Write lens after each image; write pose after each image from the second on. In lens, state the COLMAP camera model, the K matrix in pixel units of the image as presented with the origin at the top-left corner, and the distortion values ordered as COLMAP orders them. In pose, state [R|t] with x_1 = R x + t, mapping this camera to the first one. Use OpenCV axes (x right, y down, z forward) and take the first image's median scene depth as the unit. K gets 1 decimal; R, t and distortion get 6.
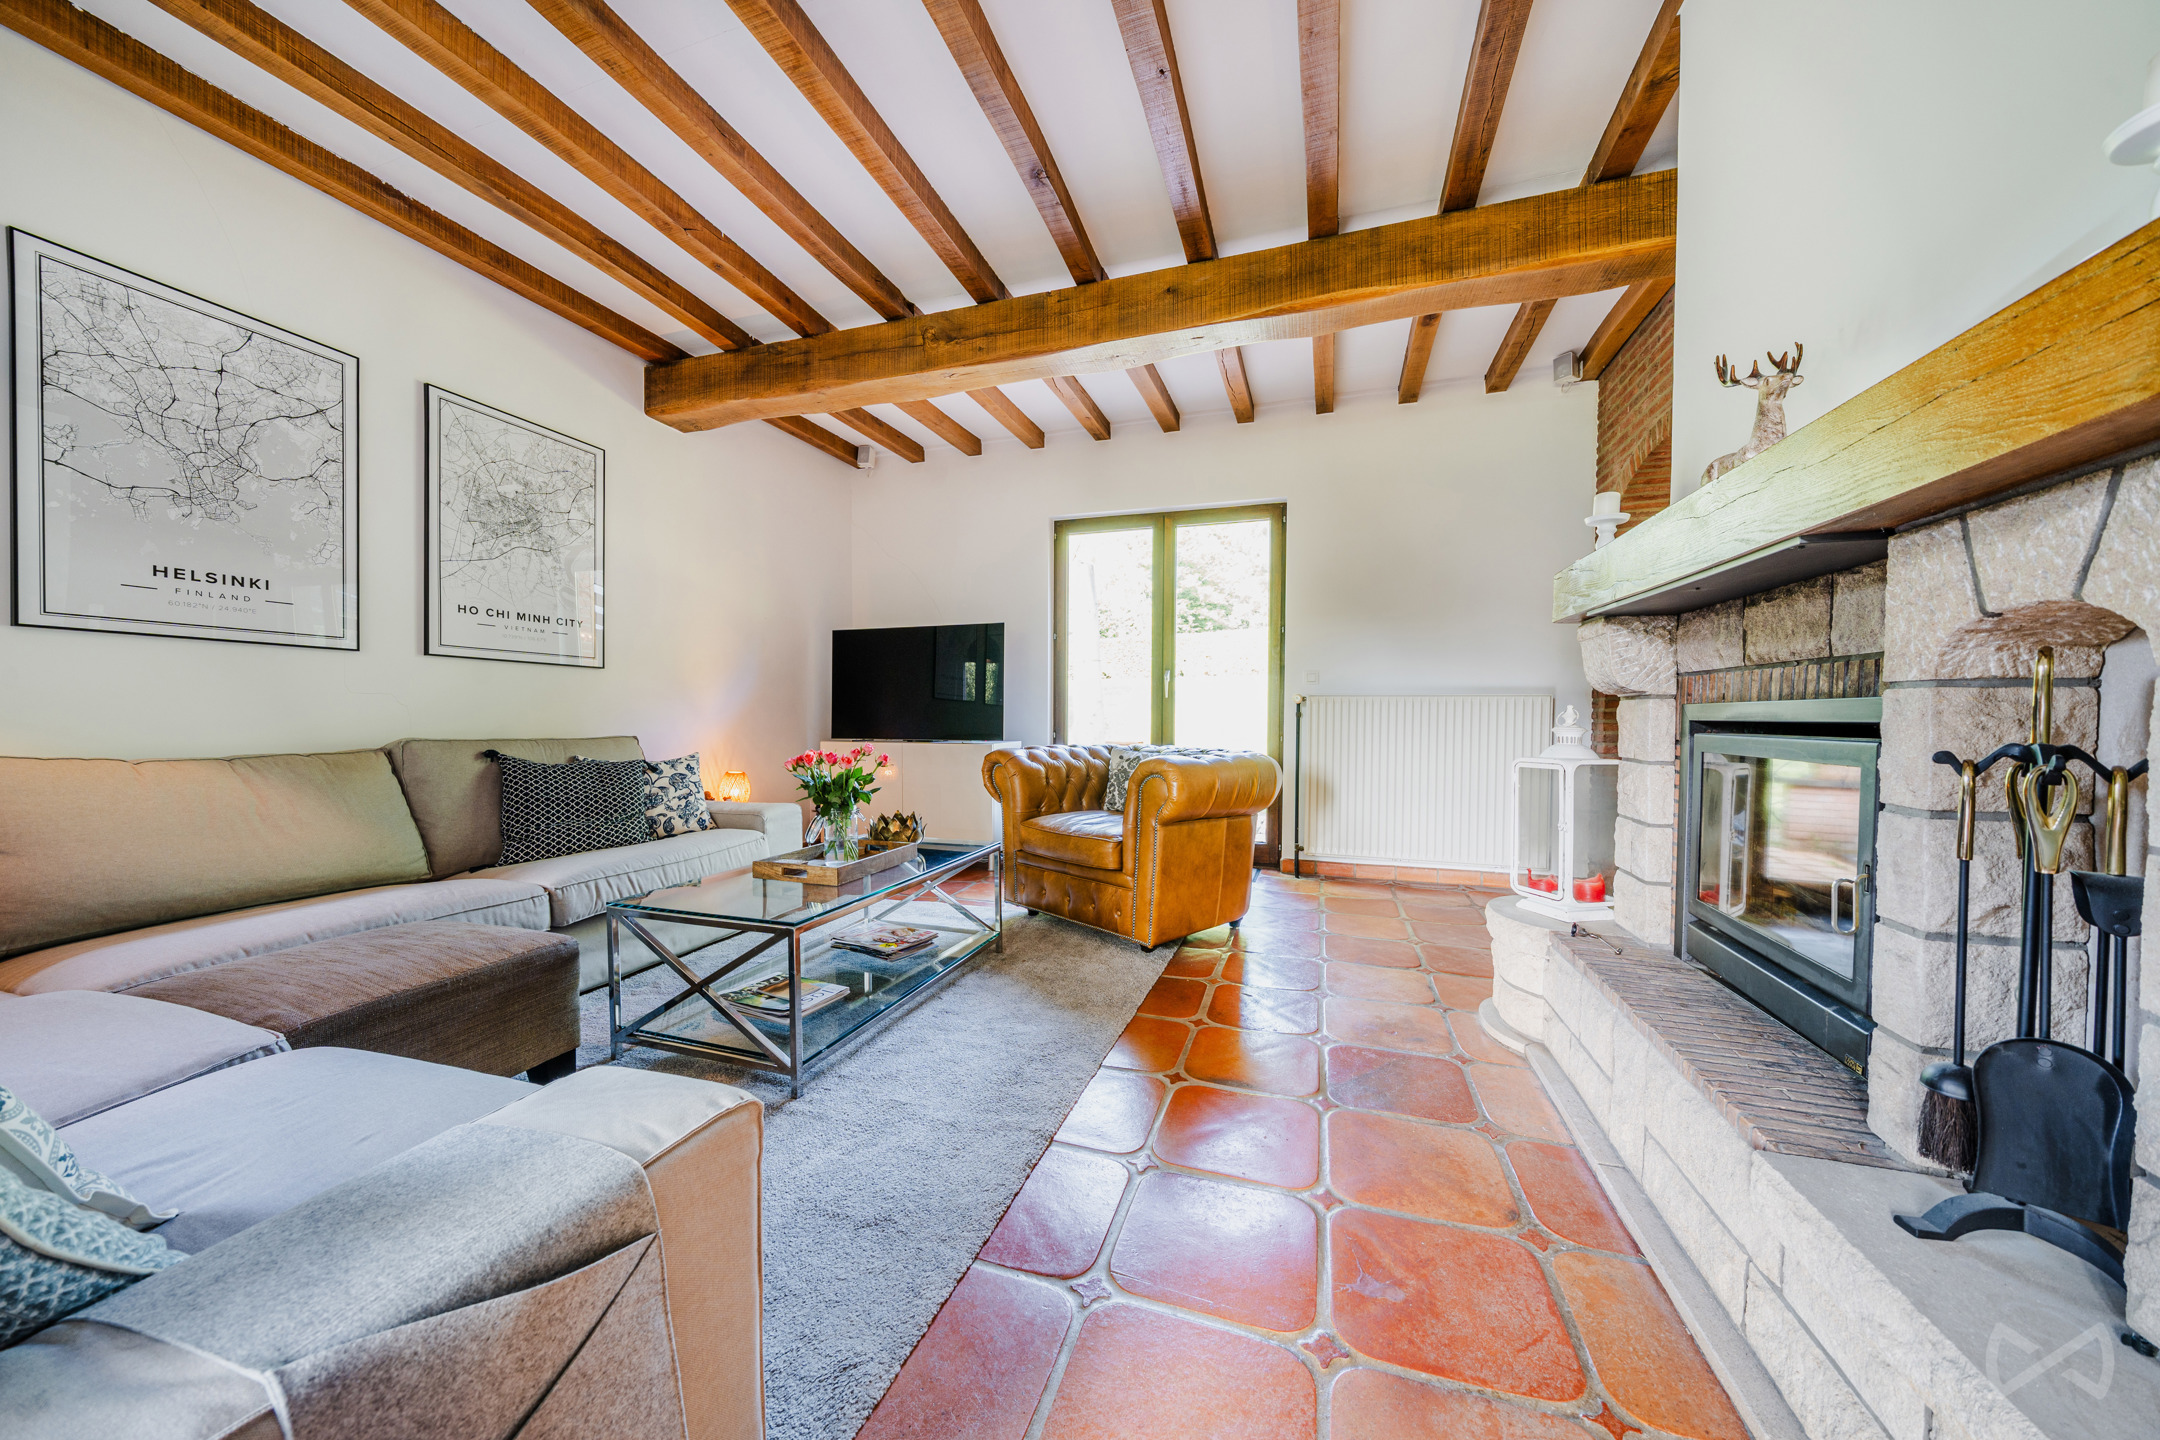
lens RADIAL K [[729.2, 0, 1080.1], [0, 729.2, 723.5], [0, 0, 1]] dist [-0.001153, -0.000156]
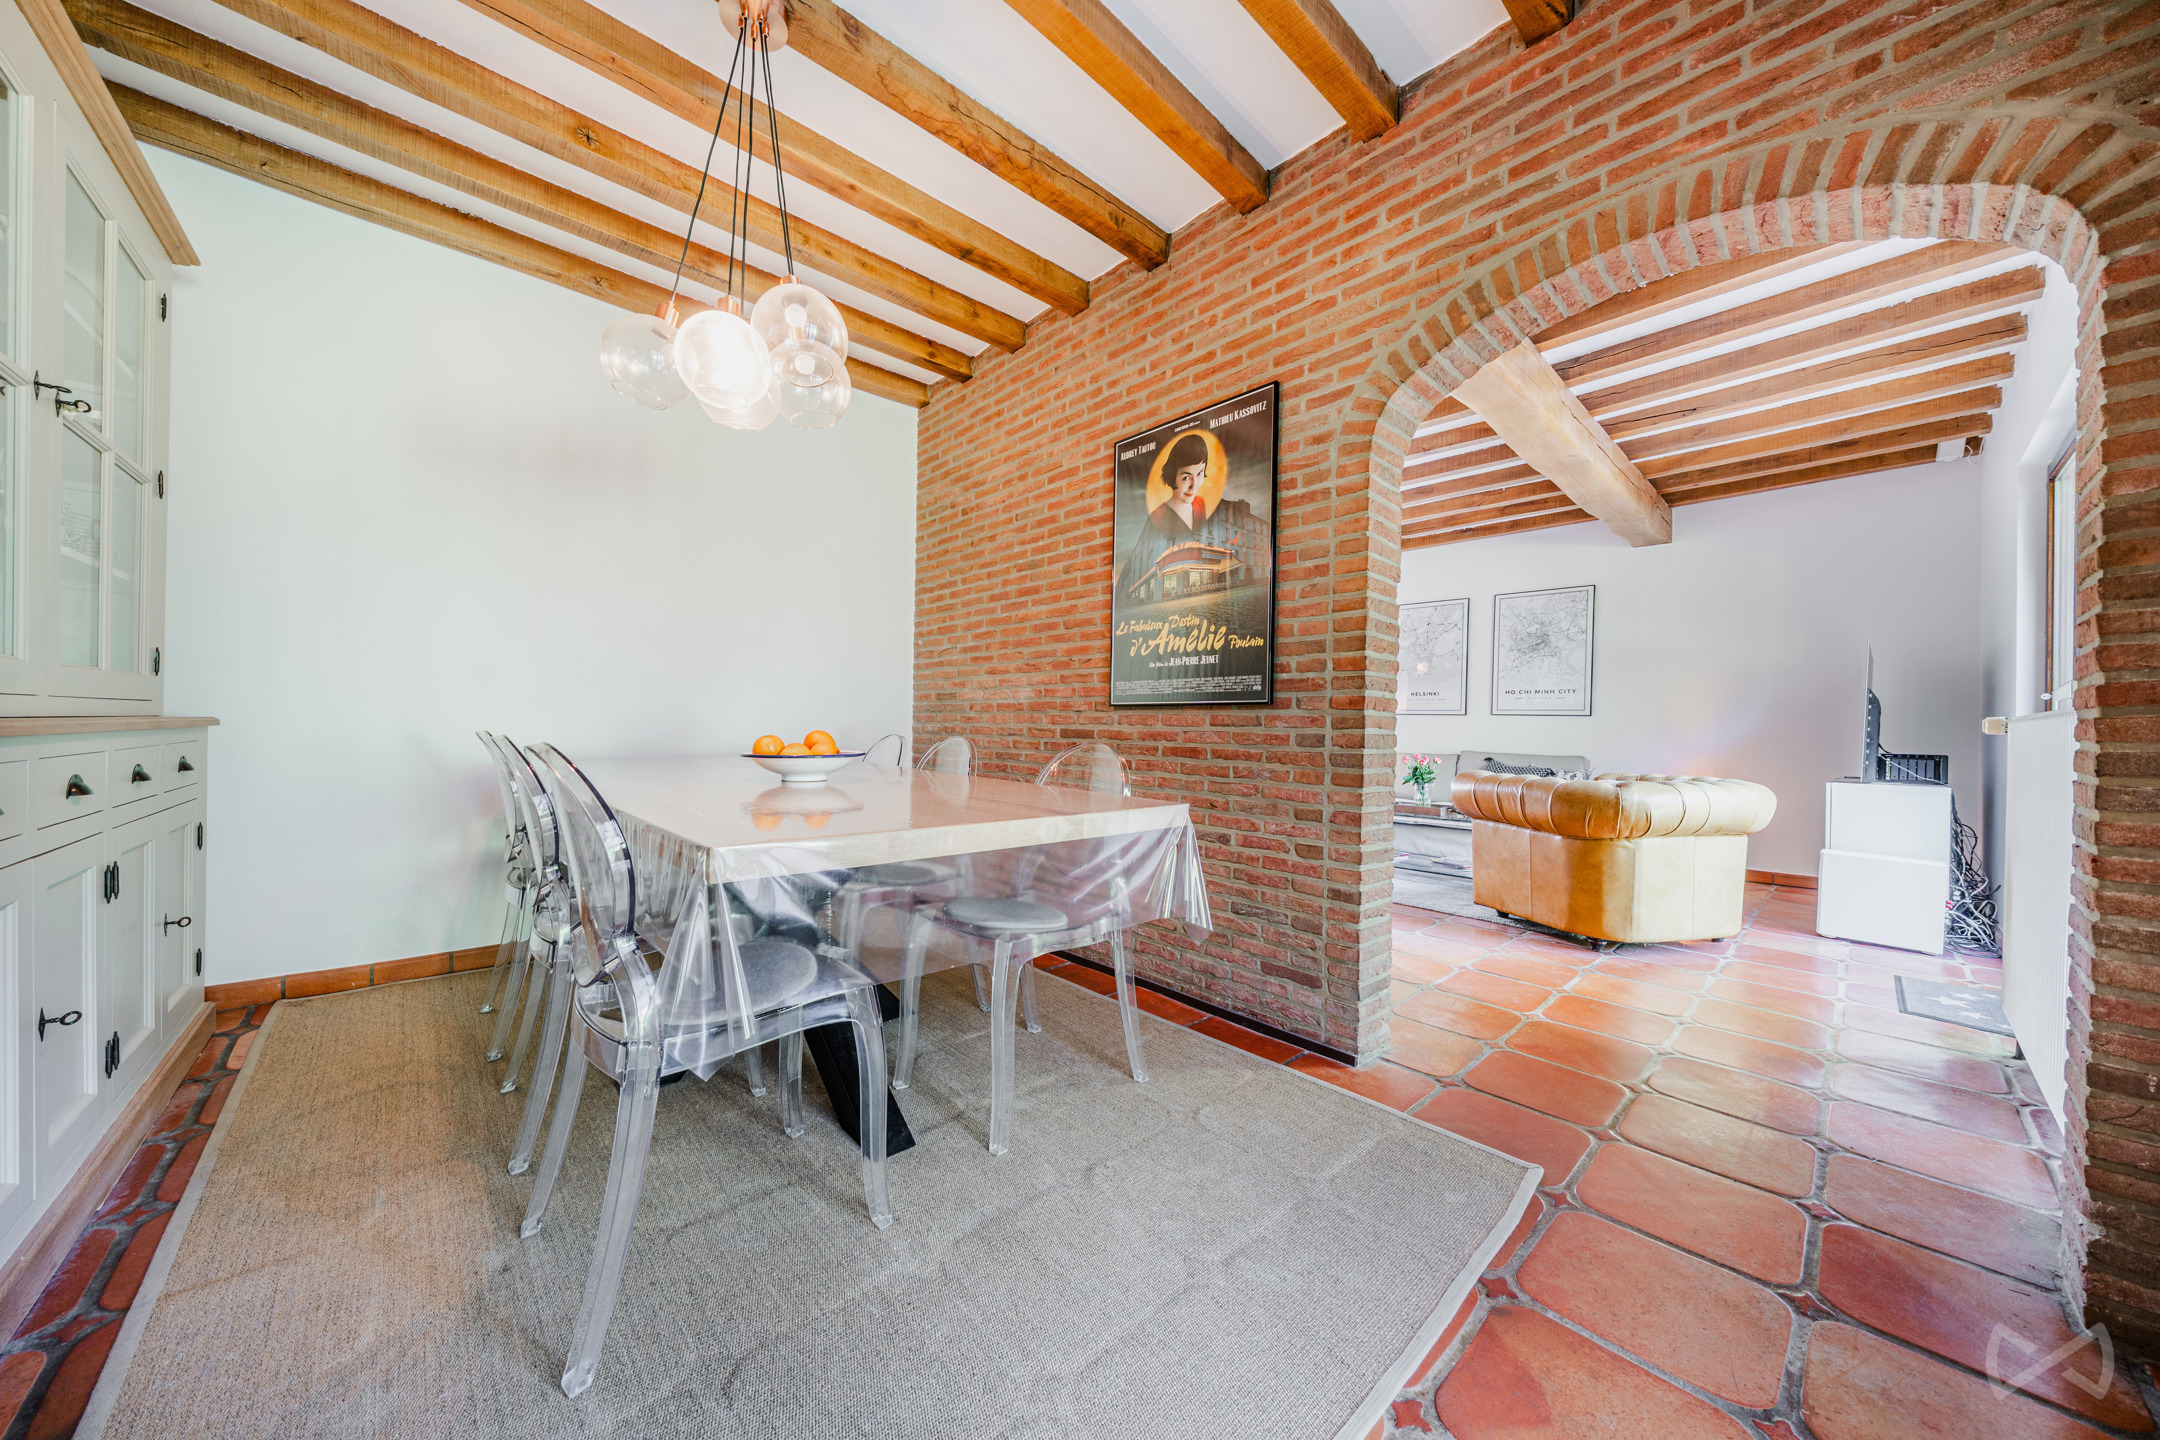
lens RADIAL K [[729.2, 0, 1080.1], [0, 729.2, 726.7], [0, 0, 1]] dist [-0.001153, -0.000156]
pose [[-0.487396, -0.007089, -0.873152, 1.556887], [-0.024329, 0.999689, 0.005465, -0.036283], [0.872842, 0.023906, -0.487417, 0.905467]]
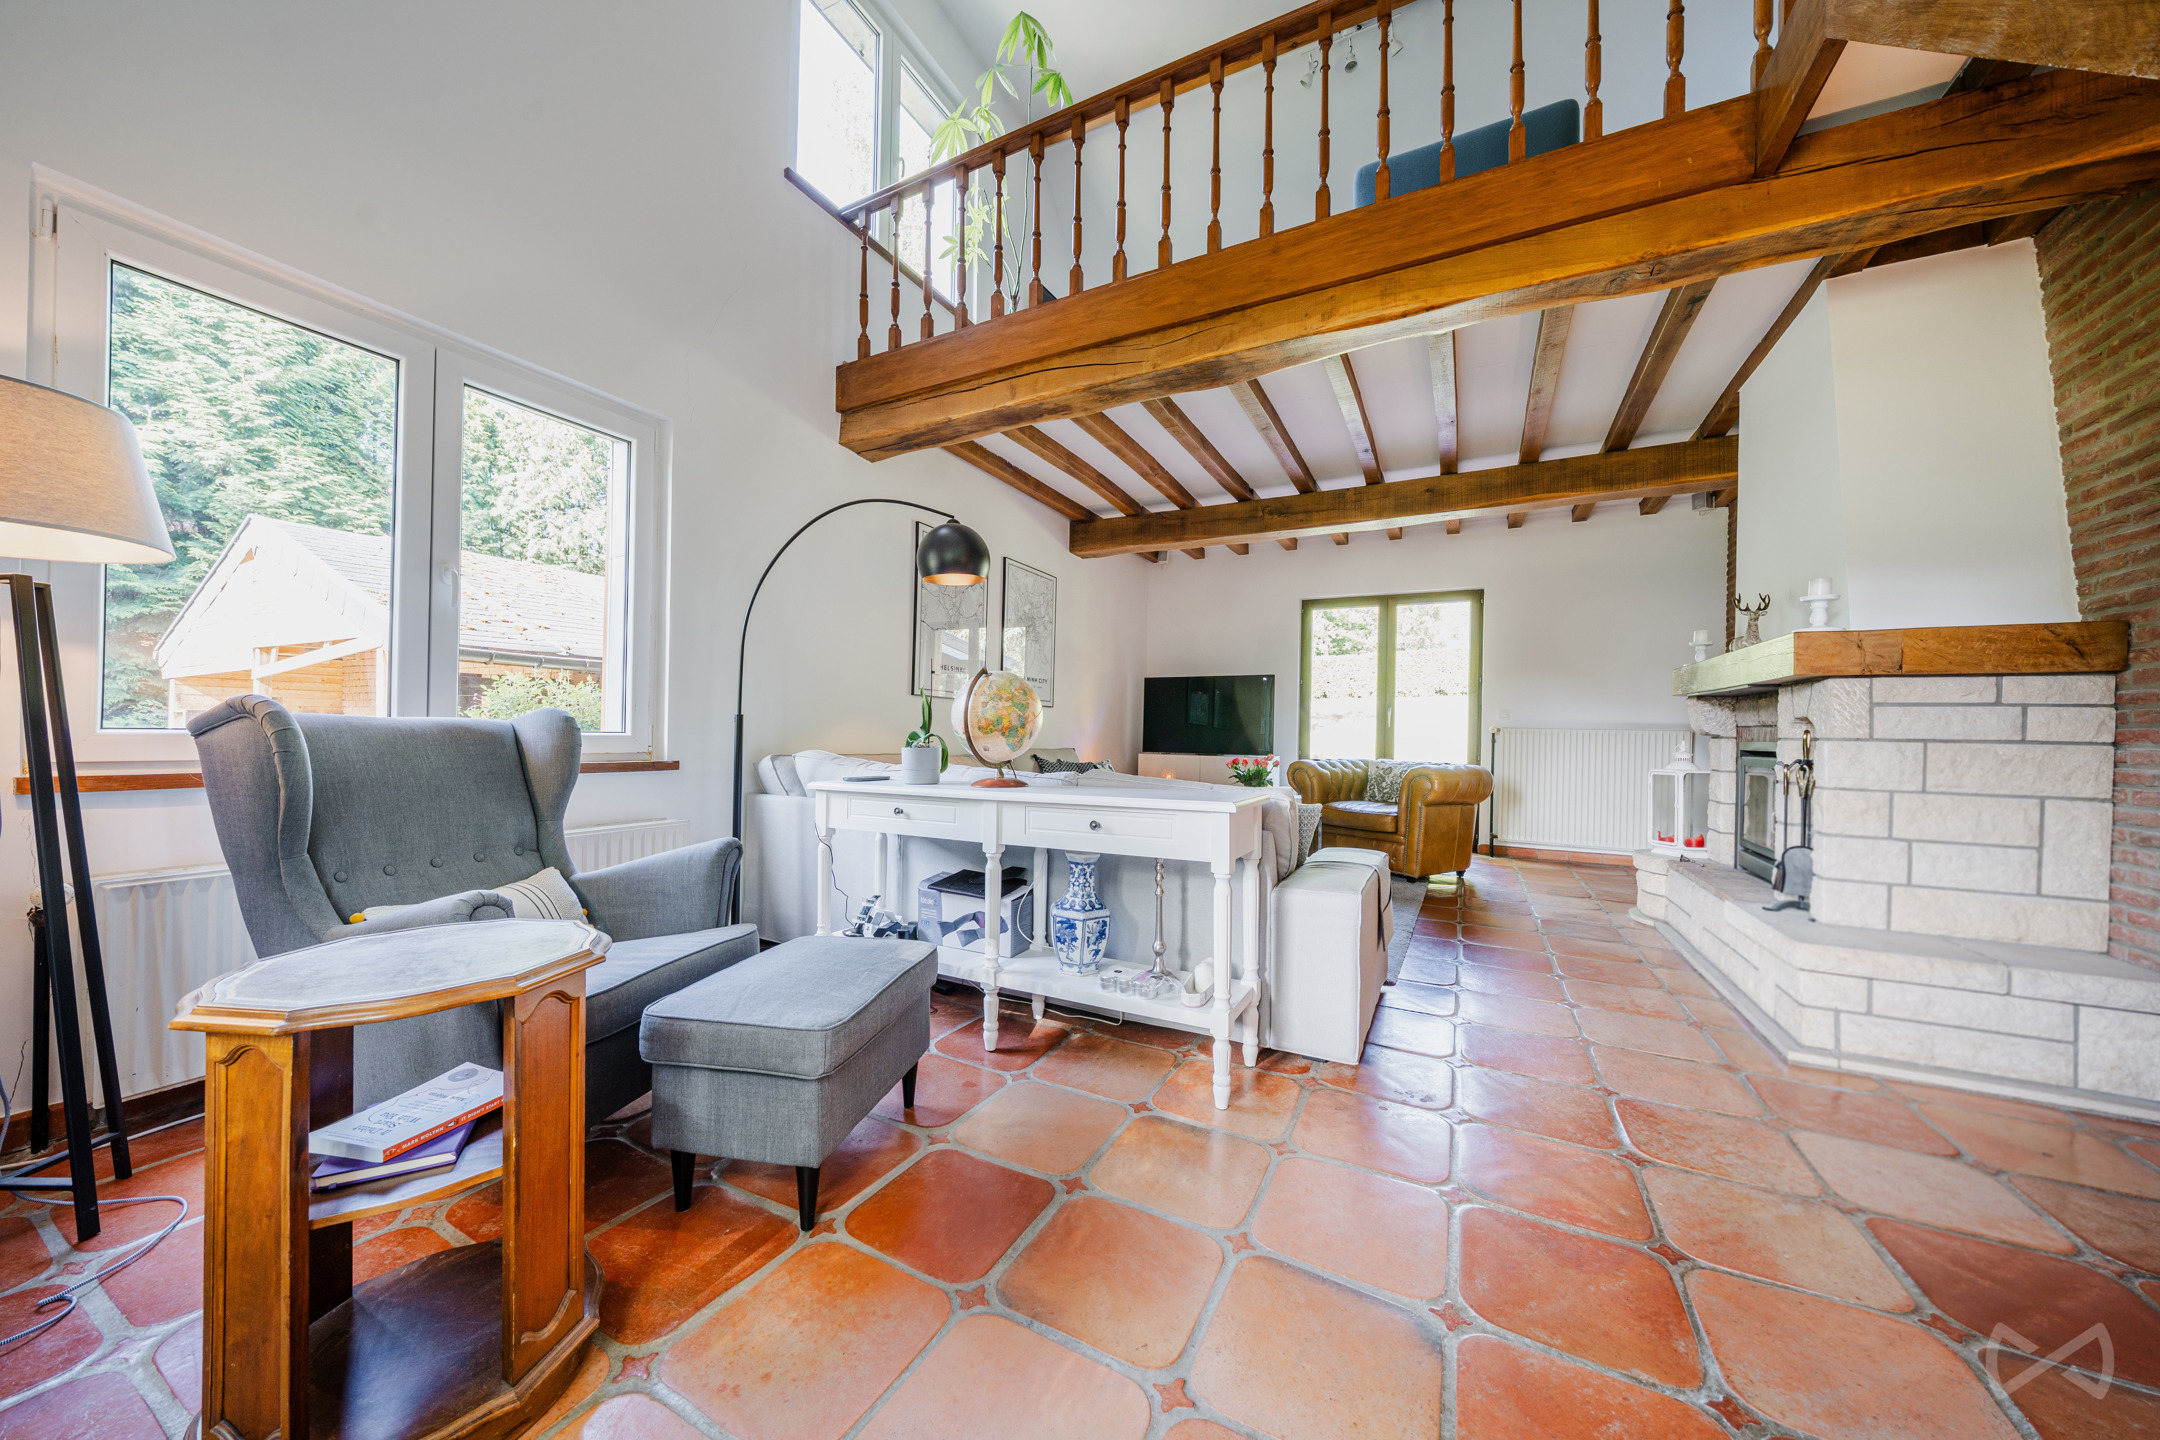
lens RADIAL K [[729.2, 0, 1081.5], [0, 729.2, 724.7], [0, 0, 1]] dist [-0.001153, -0.000156]
pose [[0.986632, 0.012404, -0.162493, -0.361406], [-0.016069, 0.999645, -0.021263, -0.001826], [0.162172, 0.023590, 0.986481, -0.729093]]
